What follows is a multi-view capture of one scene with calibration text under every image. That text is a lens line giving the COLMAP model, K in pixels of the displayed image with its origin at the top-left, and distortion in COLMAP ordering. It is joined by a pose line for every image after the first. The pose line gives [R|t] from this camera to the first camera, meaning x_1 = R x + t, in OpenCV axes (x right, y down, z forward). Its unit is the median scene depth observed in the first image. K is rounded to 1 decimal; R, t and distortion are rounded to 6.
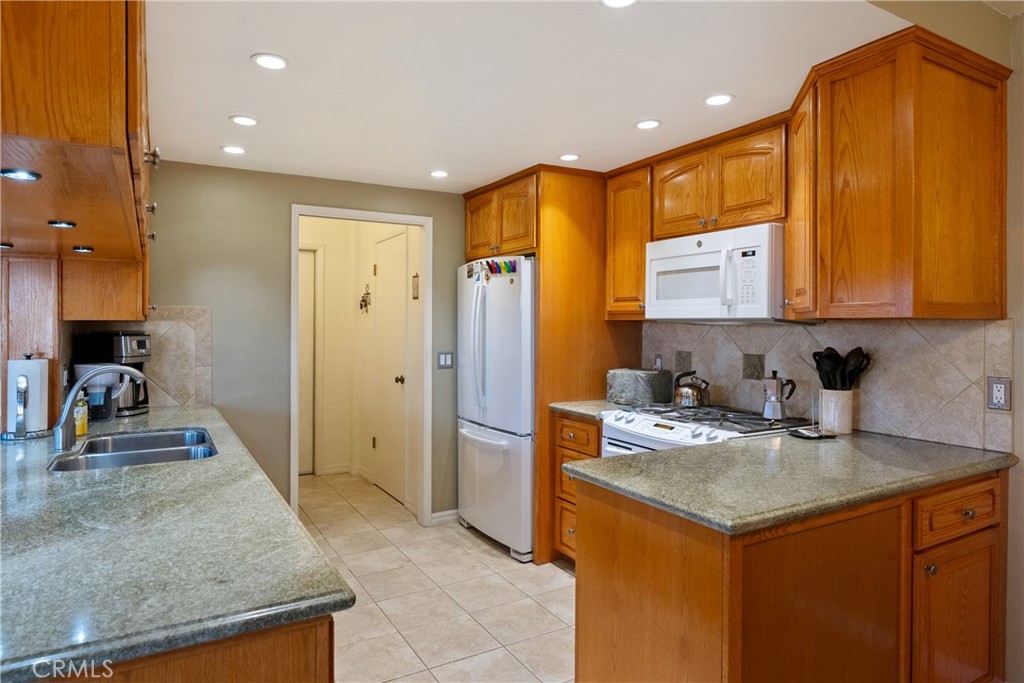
lens RADIAL K [[616.8, 0, 509.2], [0, 616.8, 326.9], [0, 0, 1]] dist [0.000877, -0.000037]
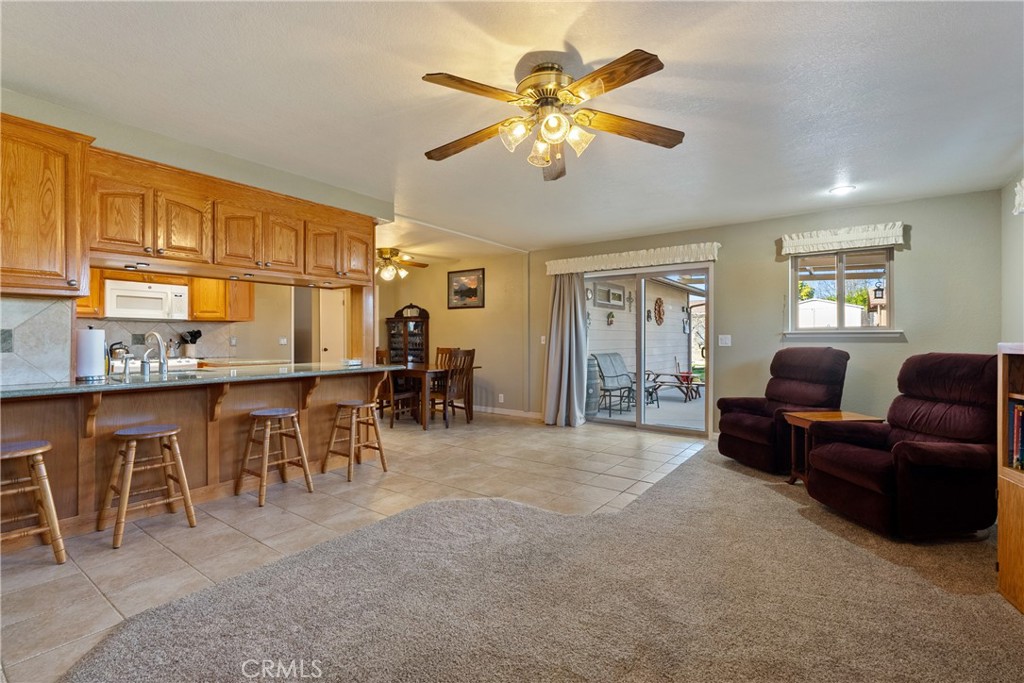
lens RADIAL K [[463.7, 0, 506.4], [0, 463.7, 337.1], [0, 0, 1]] dist [-0.006833, 0.002033]
pose [[-0.392043, 0.002144, 0.919944, -2.019621], [0.001311, 0.999998, -0.001772, 0.069640], [-0.919946, 0.000511, -0.392045, 0.449531]]
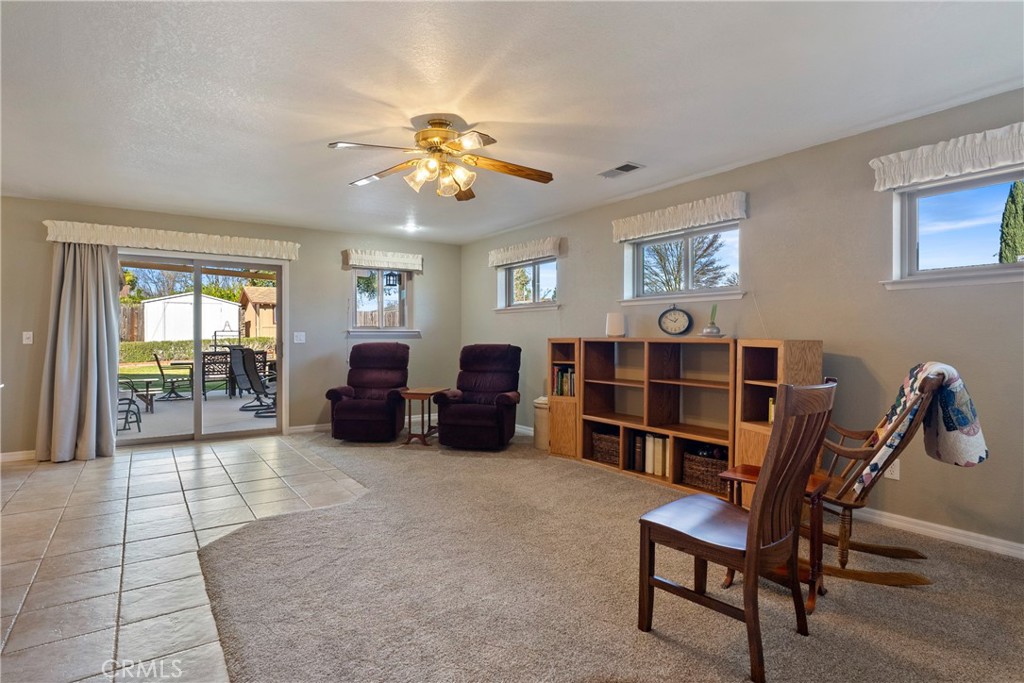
lens RADIAL K [[538.6, 0, 511.2], [0, 538.6, 340.5], [0, 0, 1]] dist [0.007033, 0.000512]
pose [[-0.997479, -0.001200, -0.070953, -1.377411], [-0.002099, 0.999918, 0.012598, 0.063077], [0.070932, 0.012715, -0.997400, 1.262867]]
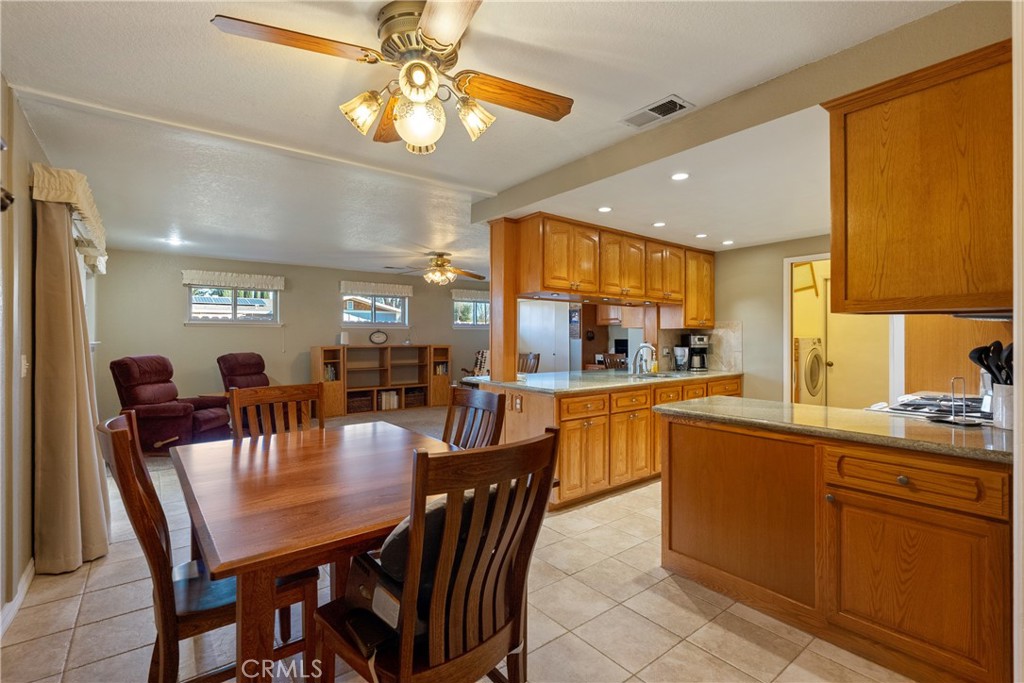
lens RADIAL K [[463.7, 0, 514.8], [0, 463.7, 340.5], [0, 0, 1]] dist [-0.006833, 0.002033]
pose [[0.133659, 0.003714, -0.991020, 1.074234], [-0.003453, 0.999989, 0.003282, 0.031278], [0.991021, 0.002983, 0.133671, 0.120763]]
